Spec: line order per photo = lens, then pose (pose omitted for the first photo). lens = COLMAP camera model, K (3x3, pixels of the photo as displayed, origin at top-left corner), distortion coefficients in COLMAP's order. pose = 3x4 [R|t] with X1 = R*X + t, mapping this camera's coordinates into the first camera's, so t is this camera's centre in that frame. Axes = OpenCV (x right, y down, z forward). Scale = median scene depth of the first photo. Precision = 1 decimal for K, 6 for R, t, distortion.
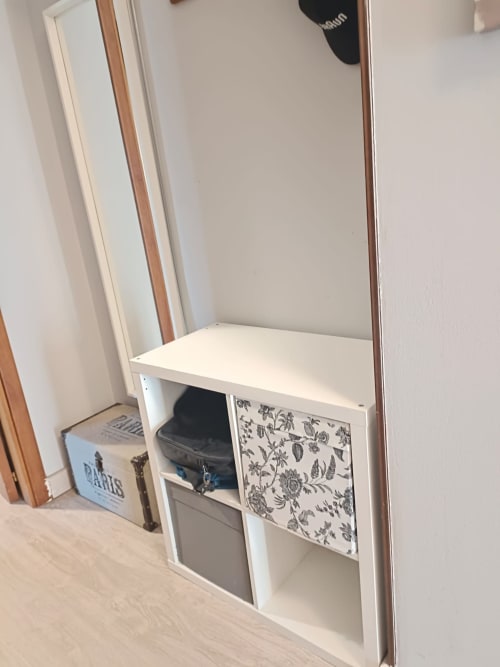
lens RADIAL K [[495.6, 0, 252.4], [0, 495.6, 336.5], [0, 0, 1]] dist [0.049913, -0.053709]
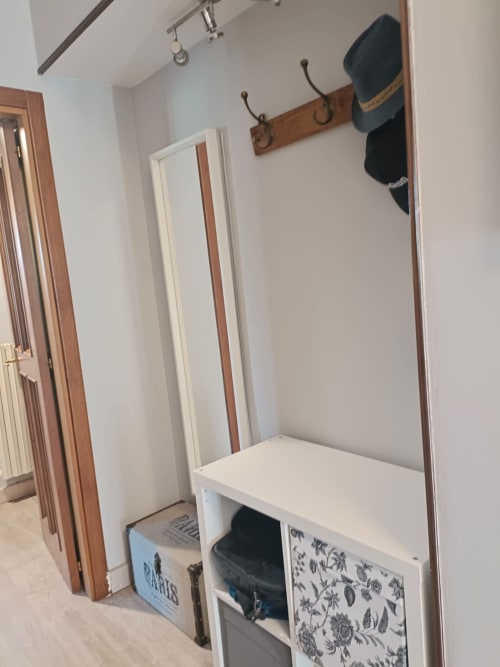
lens RADIAL K [[495.6, 0, 251.5], [0, 495.6, 331.8], [0, 0, 1]] dist [0.049913, -0.053709]
pose [[0.986300, 0.042331, -0.159441, 0.026976], [-0.067795, 0.985136, -0.157832, -0.079656], [0.150390, 0.166479, 0.974509, -0.047349]]
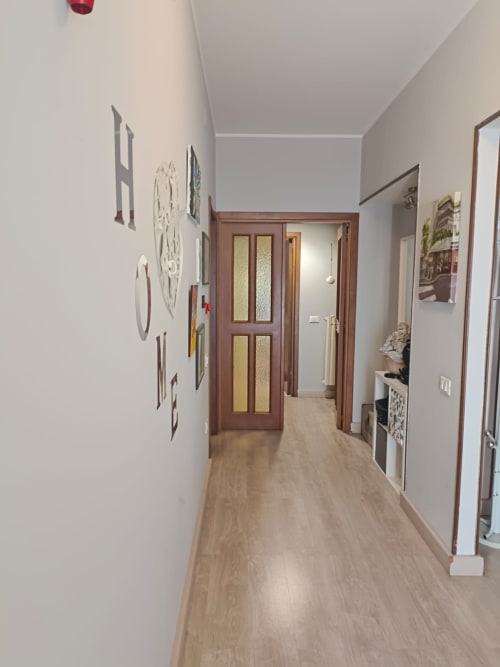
lens RADIAL K [[495.6, 0, 249.3], [0, 495.6, 333.2], [0, 0, 1]] dist [0.049913, -0.053709]
pose [[0.632009, 0.203134, -0.747864, 1.245193], [-0.310447, 0.950582, -0.004158, 0.070779], [0.710061, 0.234800, 0.663839, -1.282146]]
